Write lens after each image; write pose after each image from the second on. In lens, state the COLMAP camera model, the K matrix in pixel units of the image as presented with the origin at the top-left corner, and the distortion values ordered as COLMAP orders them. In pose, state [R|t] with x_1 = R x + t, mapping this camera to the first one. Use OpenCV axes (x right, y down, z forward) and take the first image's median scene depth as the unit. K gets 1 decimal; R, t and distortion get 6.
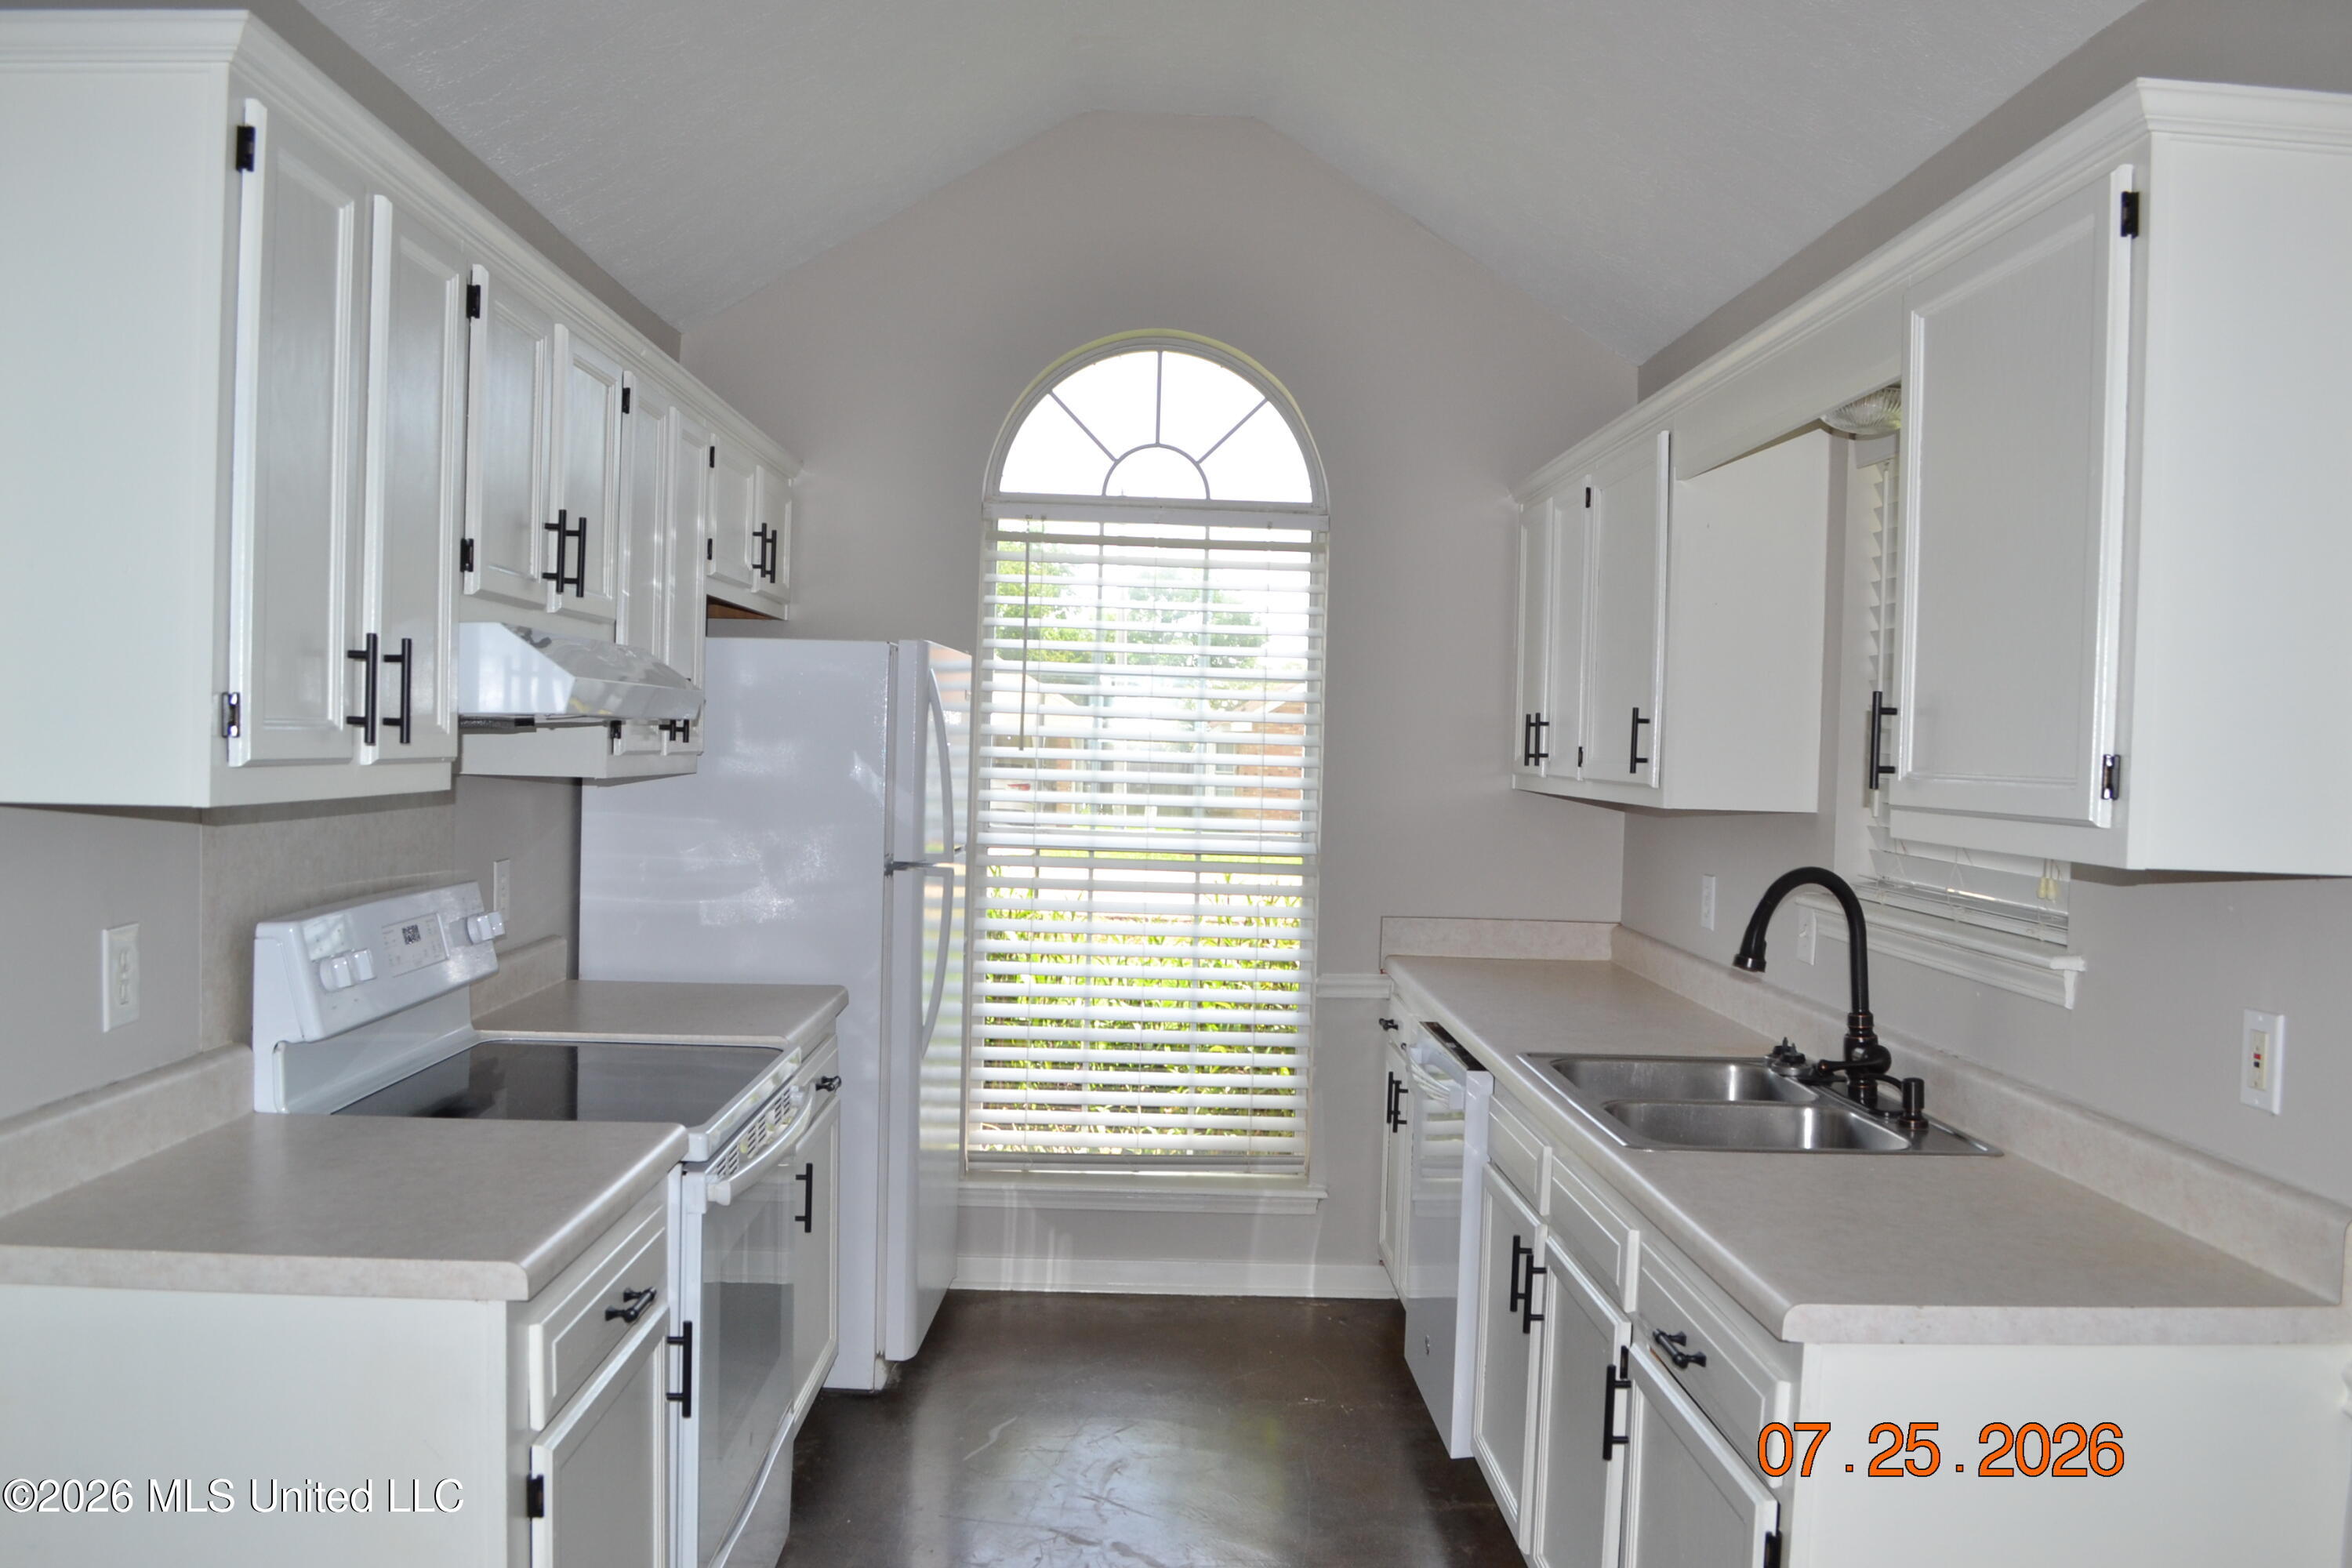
lens RADIAL K [[1881.6, 0, 1178.5], [0, 1881.6, 798.9], [0, 0, 1]] dist [-0.080661, 0.006971]
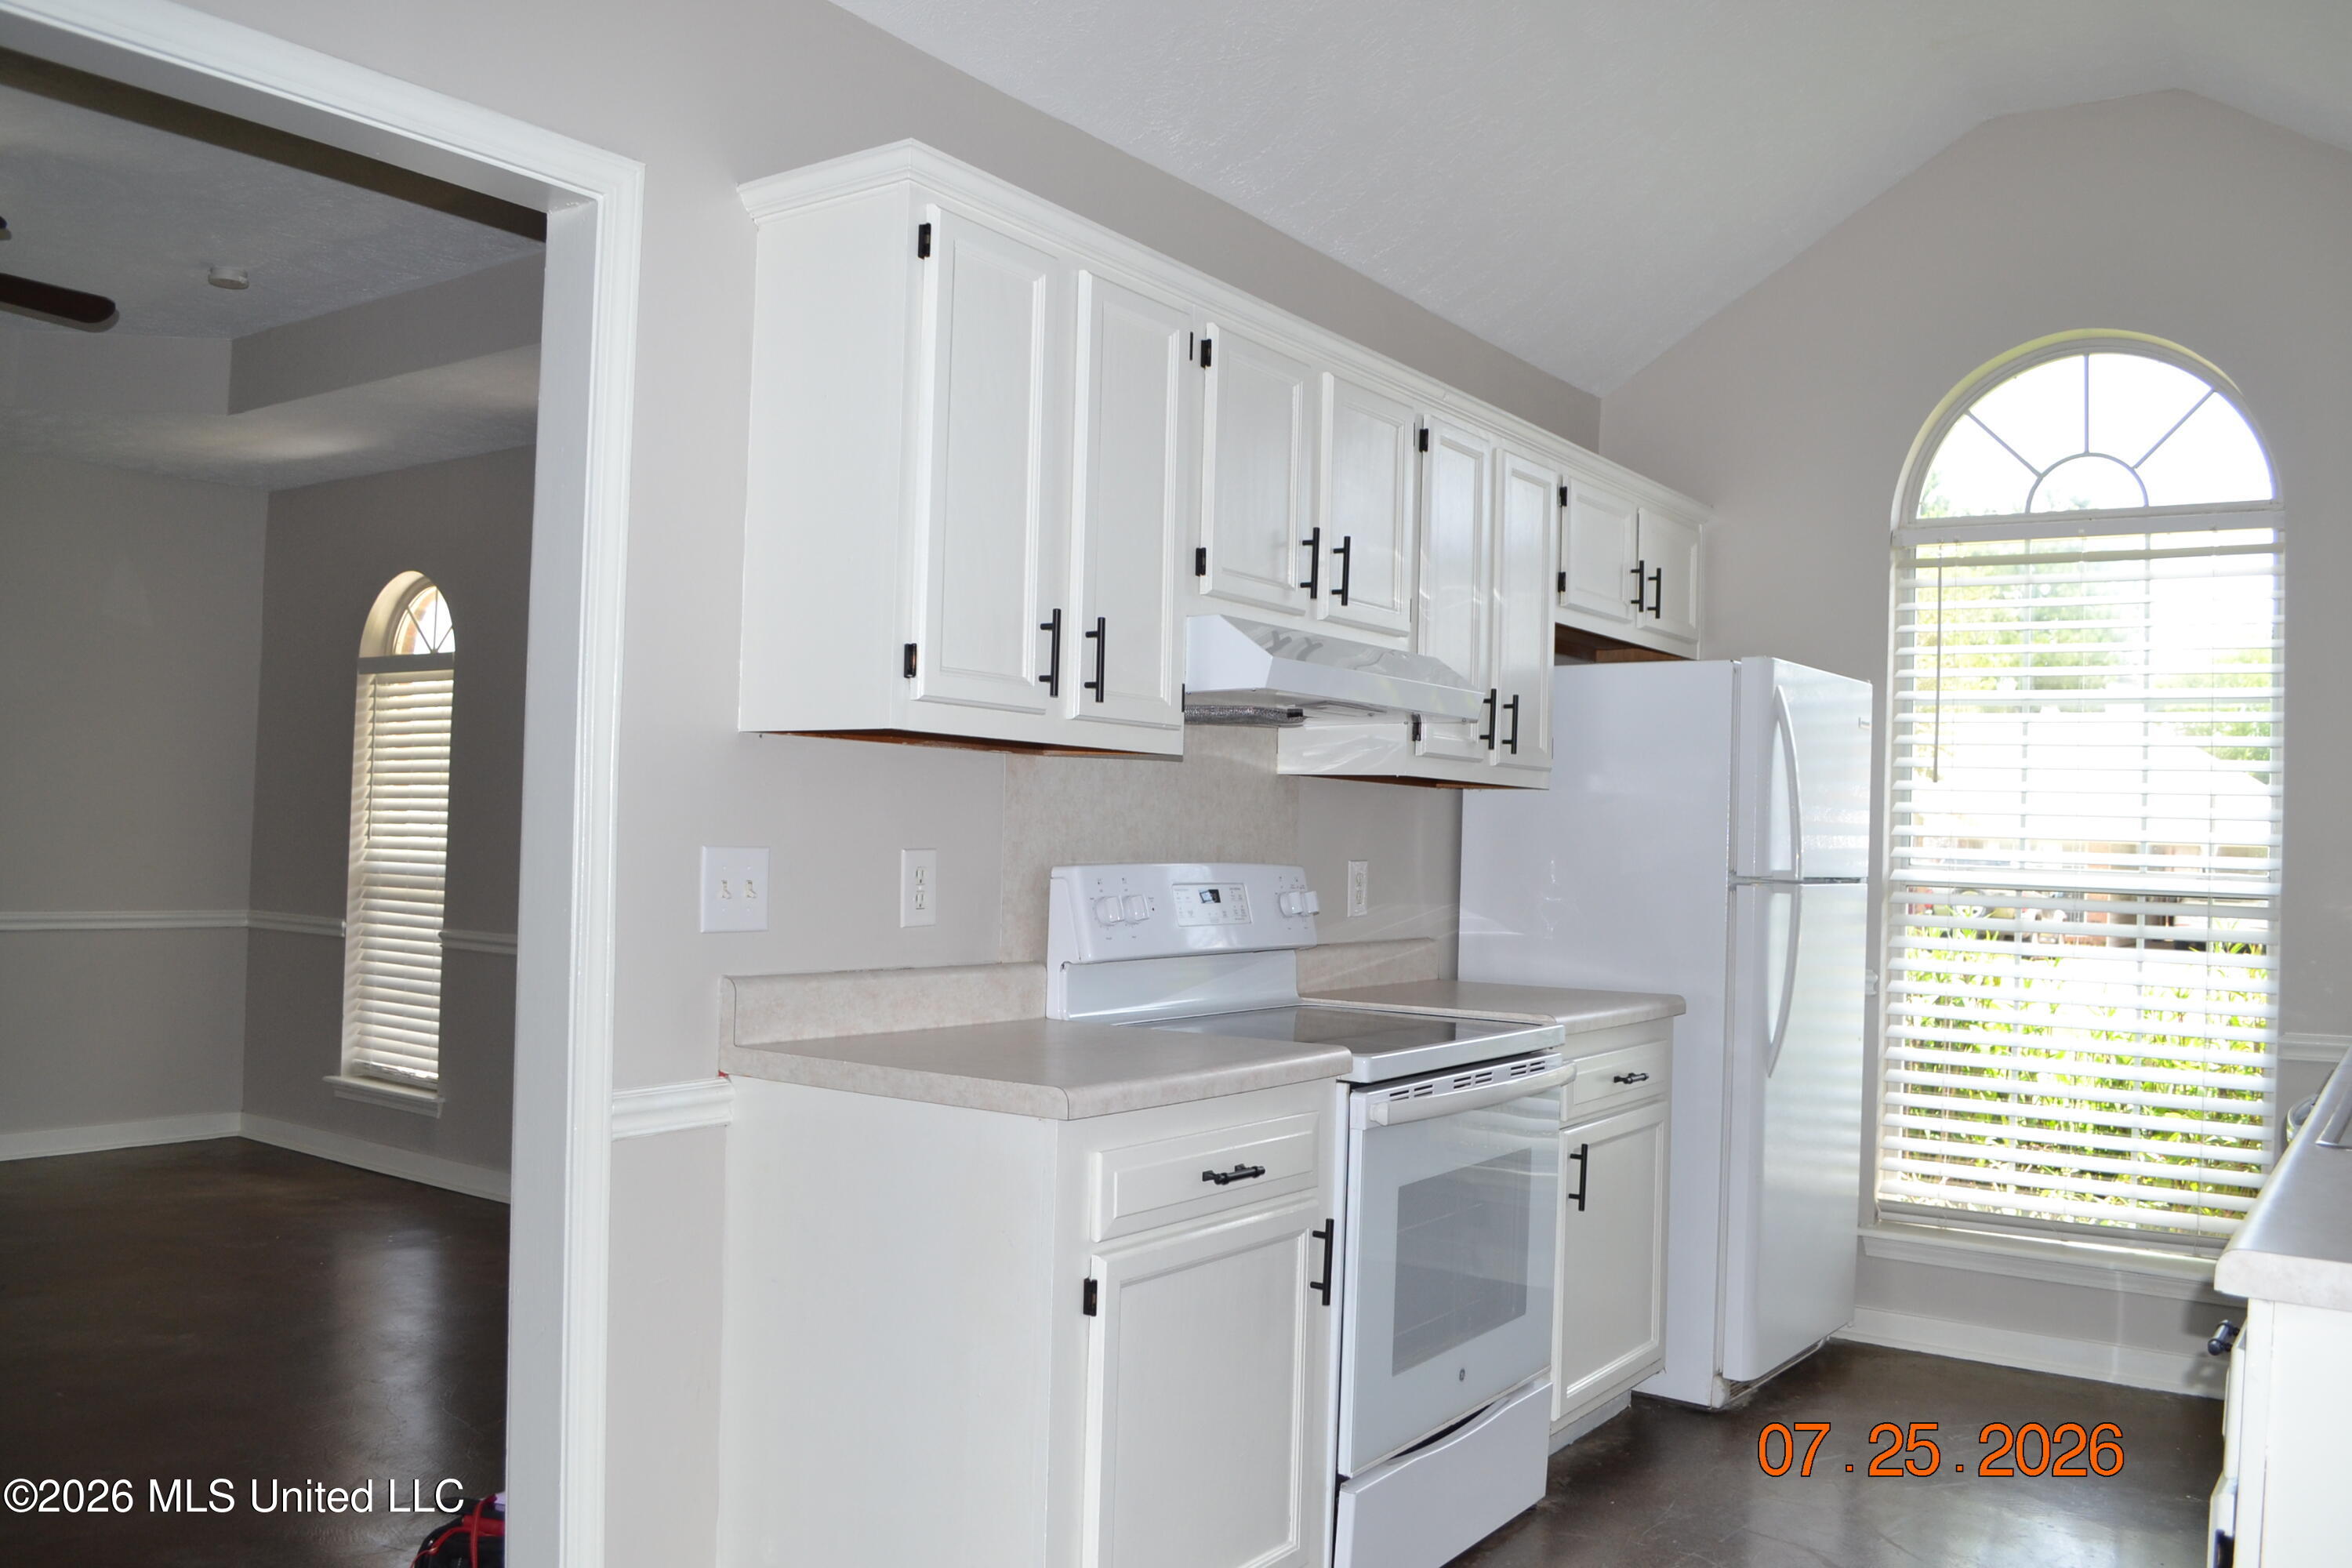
lens RADIAL K [[1881.6, 0, 1199.6], [0, 1881.6, 806.2], [0, 0, 1]] dist [-0.080661, 0.006971]
pose [[0.805305, -0.014795, -0.592675, 0.195416], [-0.025137, 0.997937, -0.059067, 0.057575], [0.592327, 0.062465, 0.803273, 0.017978]]
